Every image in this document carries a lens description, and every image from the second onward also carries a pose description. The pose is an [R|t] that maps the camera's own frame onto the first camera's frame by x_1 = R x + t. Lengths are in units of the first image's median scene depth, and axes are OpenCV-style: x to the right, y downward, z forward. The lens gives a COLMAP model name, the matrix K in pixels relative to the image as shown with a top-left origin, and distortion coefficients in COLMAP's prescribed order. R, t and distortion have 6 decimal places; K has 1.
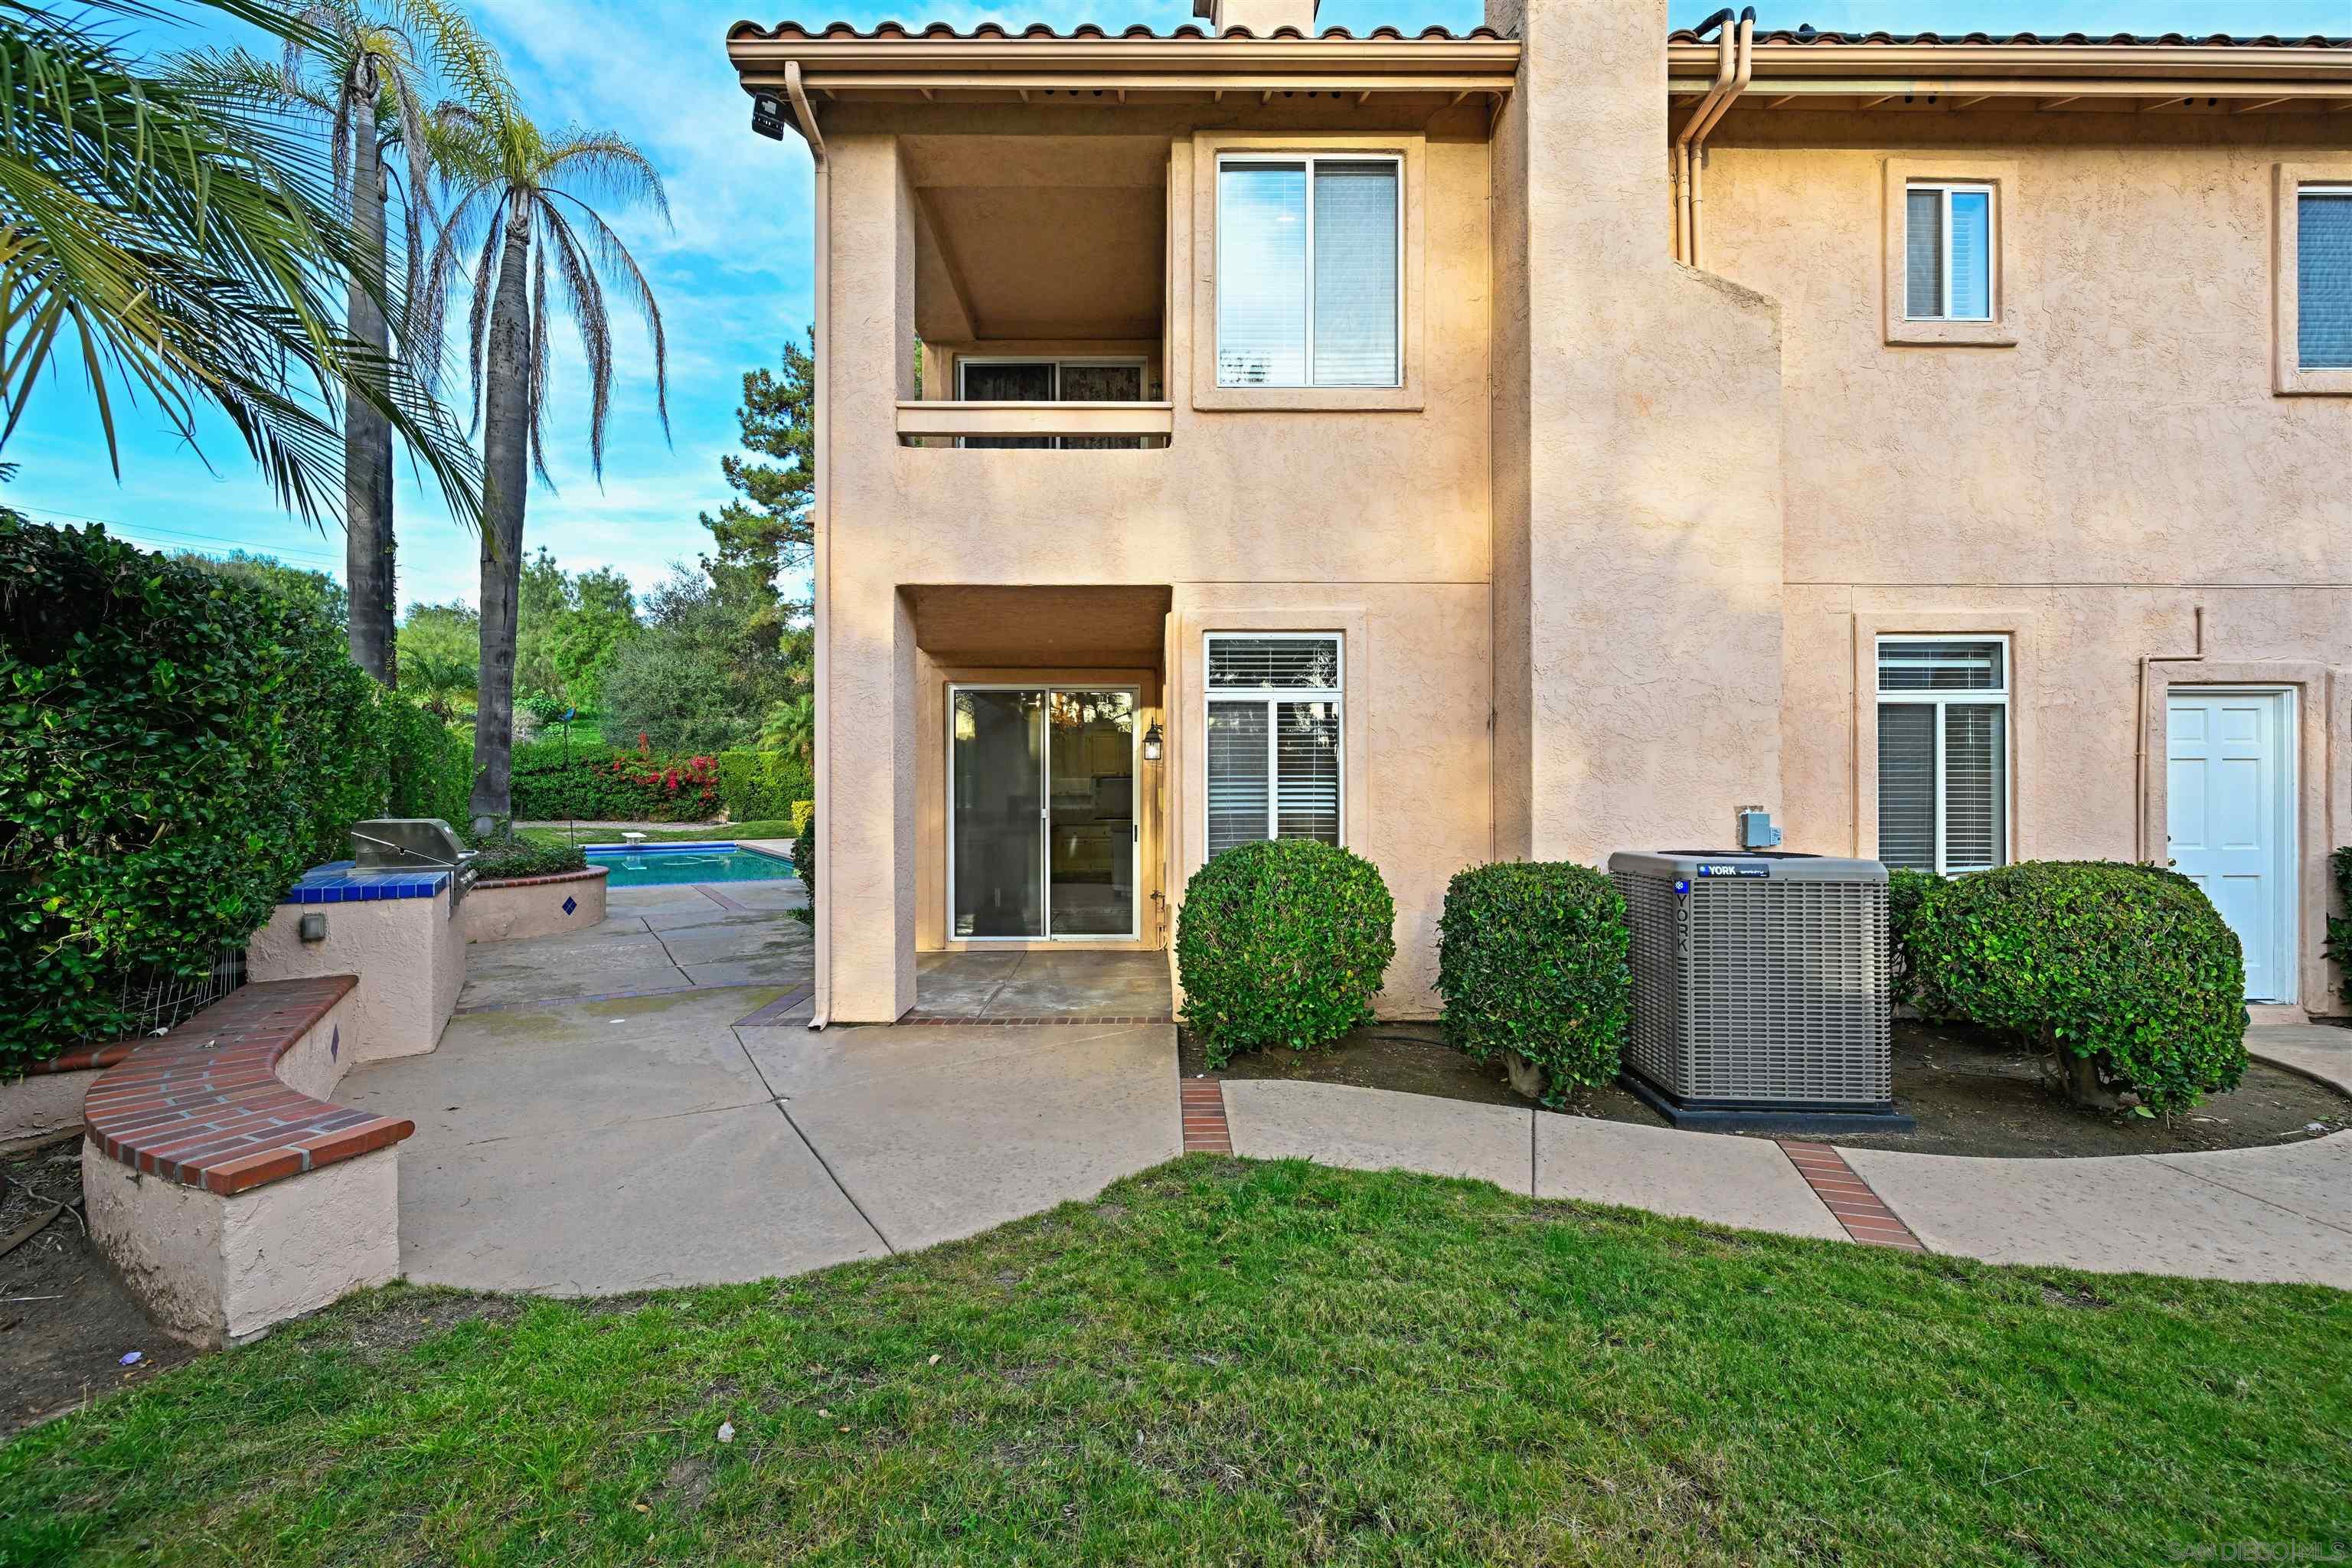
lens RADIAL K [[919.3, 0, 1166.9], [0, 919.3, 793.1], [0, 0, 1]] dist [-0.002739, 0.000222]
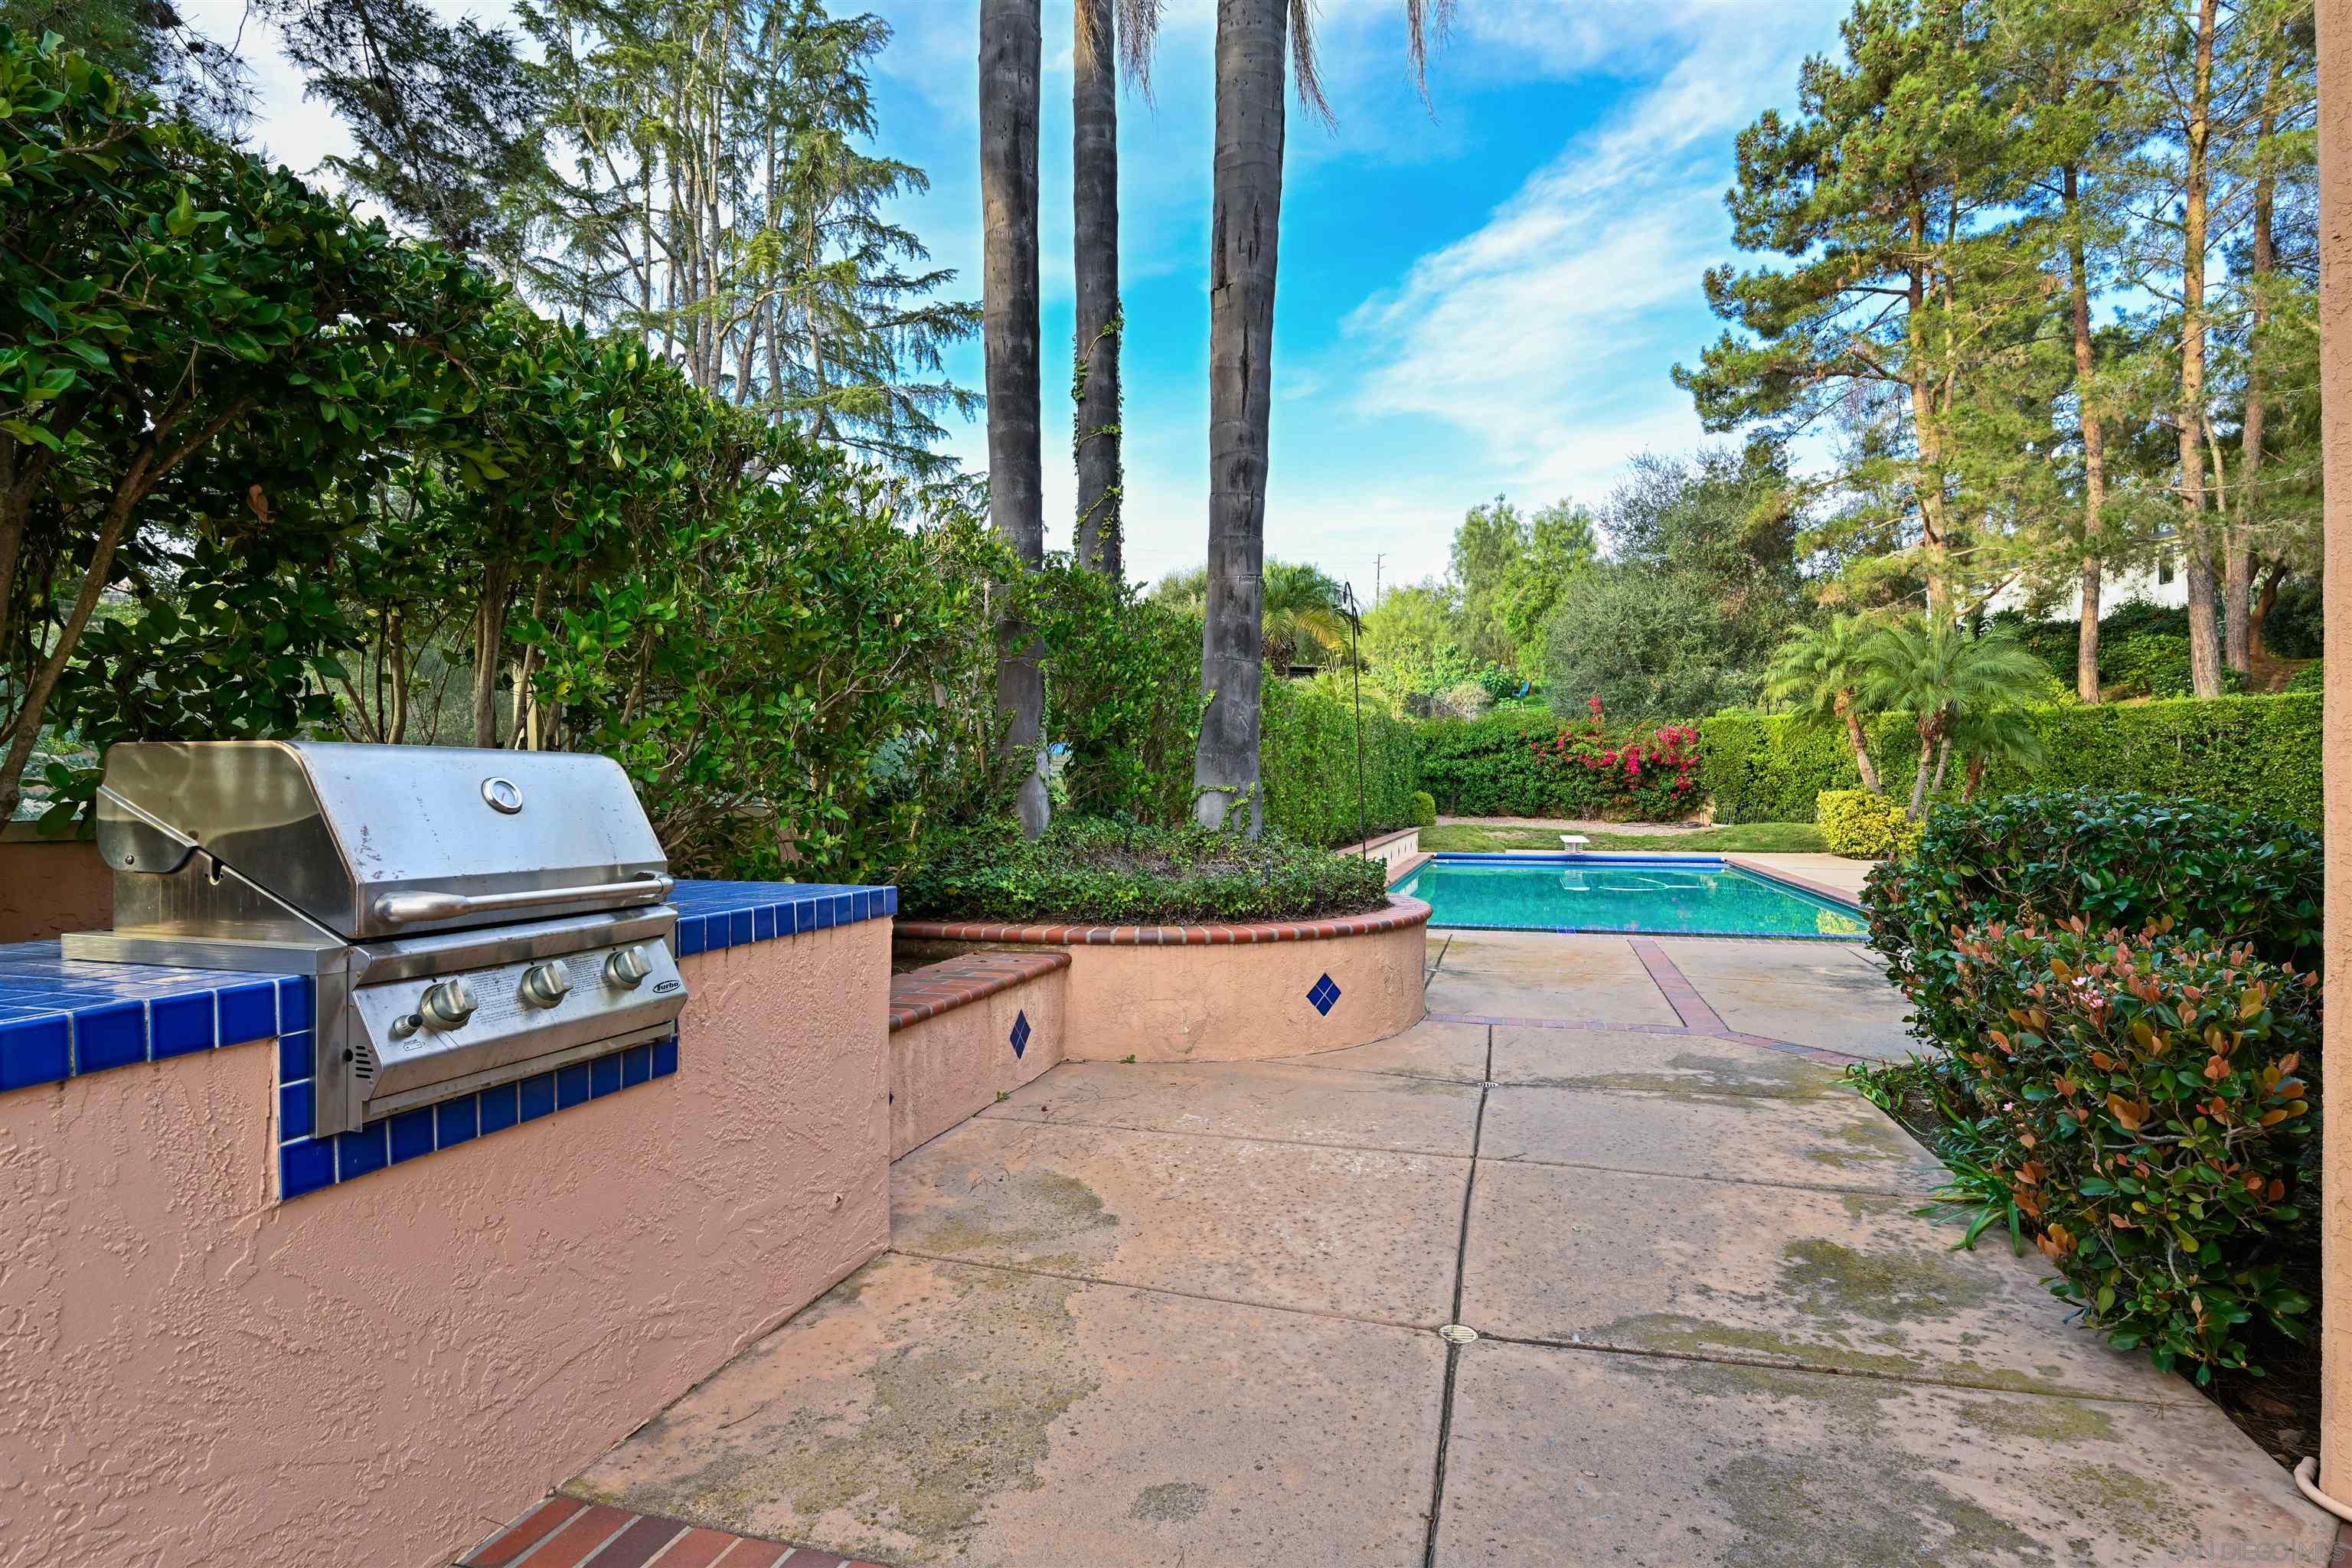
lens RADIAL K [[1175.2, 0, 1182.8], [0, 1175.2, 788.5], [0, 0, 1]] dist [0.001121, 0.000422]
pose [[0.641236, -0.000965, -0.767344, -0.073981], [-0.000062, 0.999999, -0.001309, 0.007154], [0.767344, 0.000886, 0.641235, 0.165363]]
